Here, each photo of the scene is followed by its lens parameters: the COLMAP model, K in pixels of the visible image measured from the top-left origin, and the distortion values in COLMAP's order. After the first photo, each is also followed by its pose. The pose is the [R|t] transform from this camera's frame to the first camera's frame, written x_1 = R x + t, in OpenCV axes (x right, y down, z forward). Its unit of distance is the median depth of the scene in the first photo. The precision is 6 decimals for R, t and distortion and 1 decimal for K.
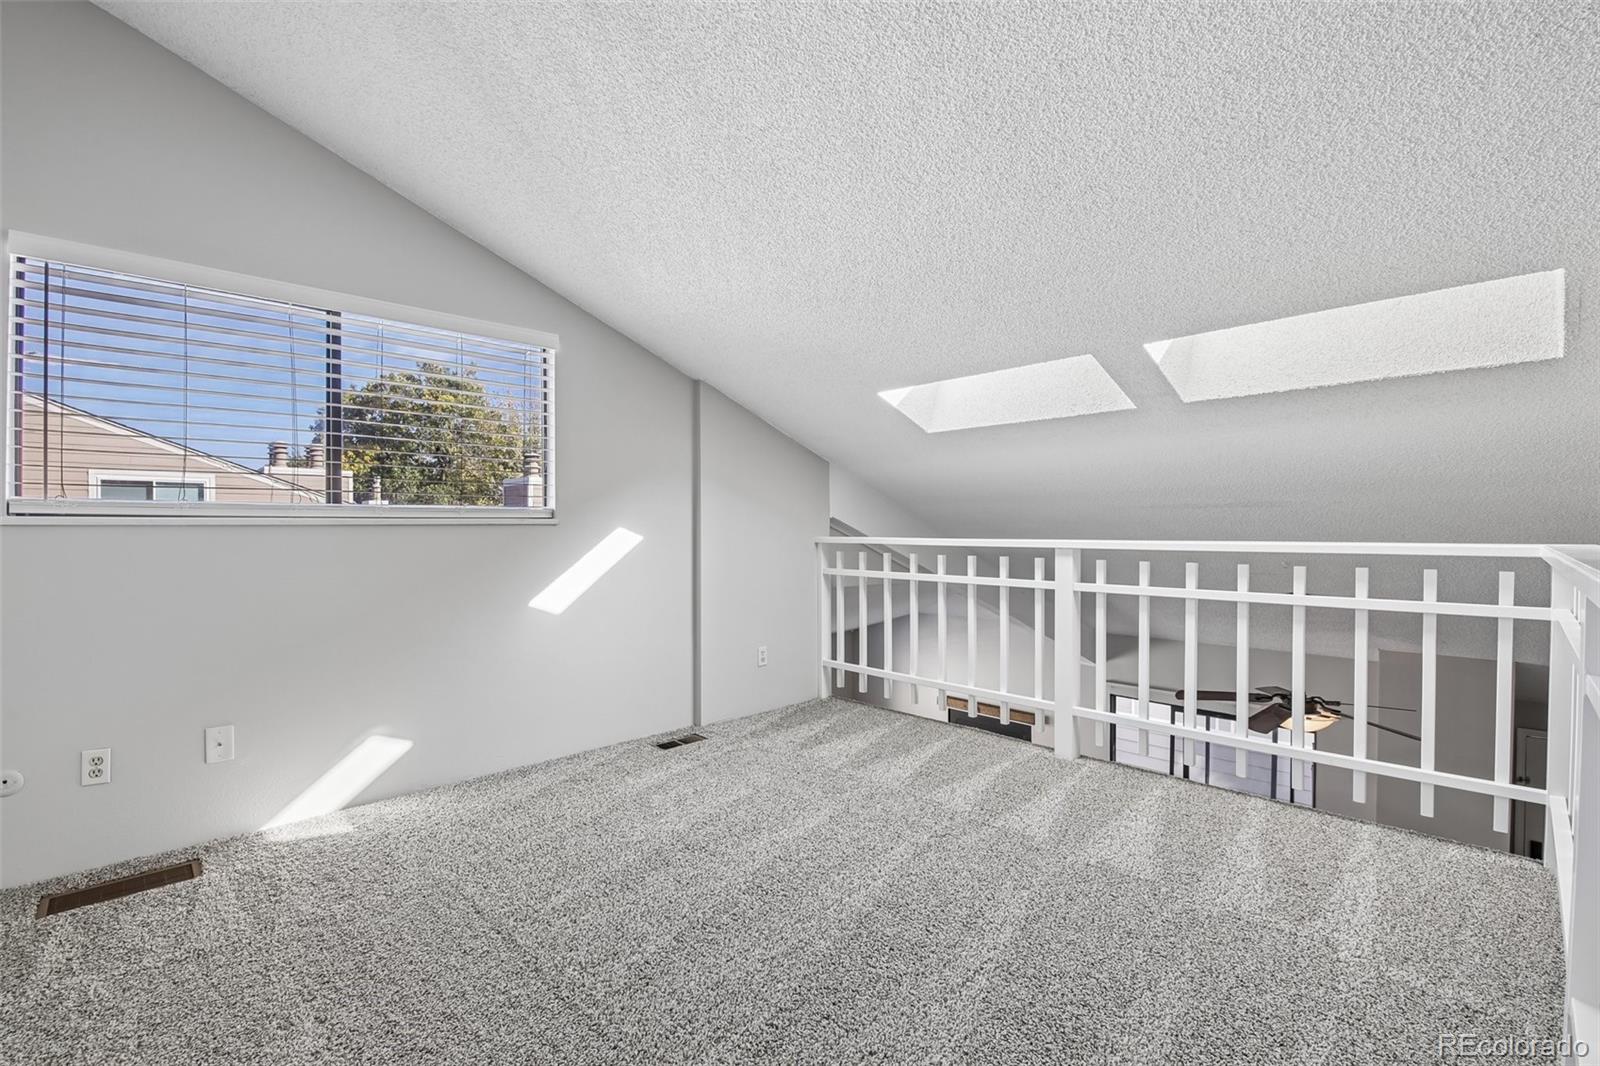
lens RADIAL K [[707.1, 0, 800.0], [0, 707.1, 533.0], [0, 0, 1]] dist [-0.001941, -0.000969]
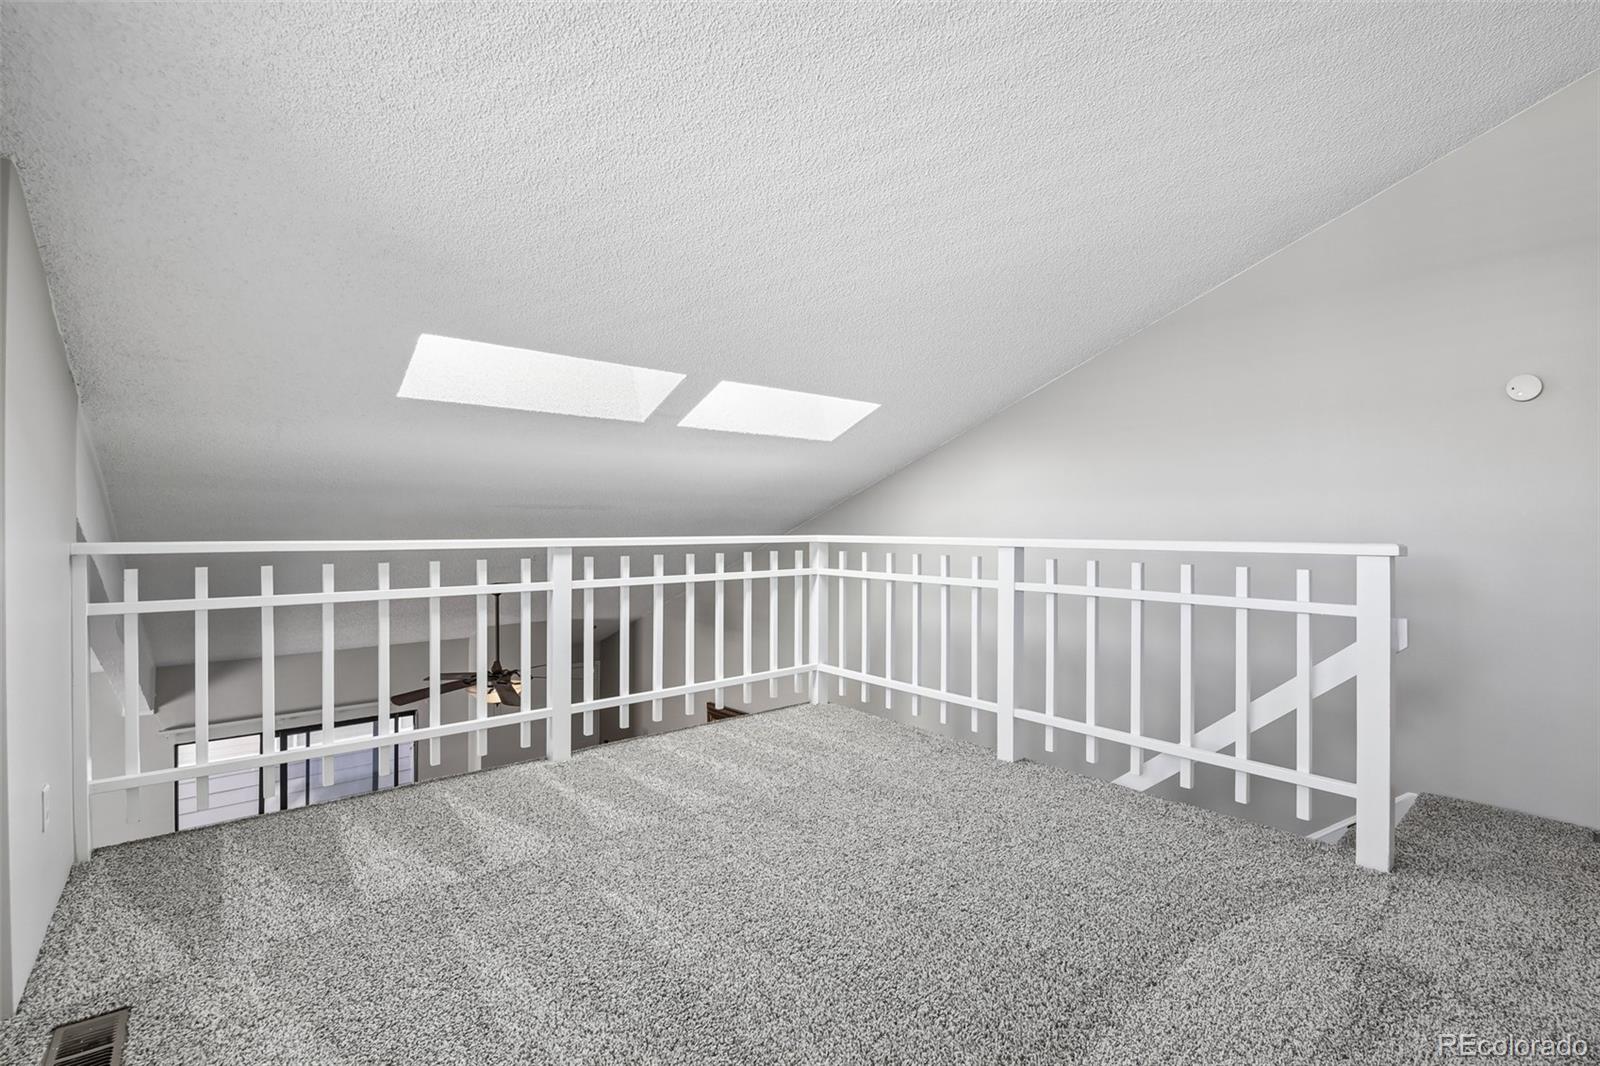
lens RADIAL K [[699.0, 0, 798.8], [0, 699.0, 518.7], [0, 0, 1]] dist [0.003398, -0.000247]
pose [[0.082780, 0.011611, 0.996500, -0.554129], [0.006566, 0.999904, -0.012196, -0.003613], [-0.996546, 0.007553, 0.082696, 0.572896]]
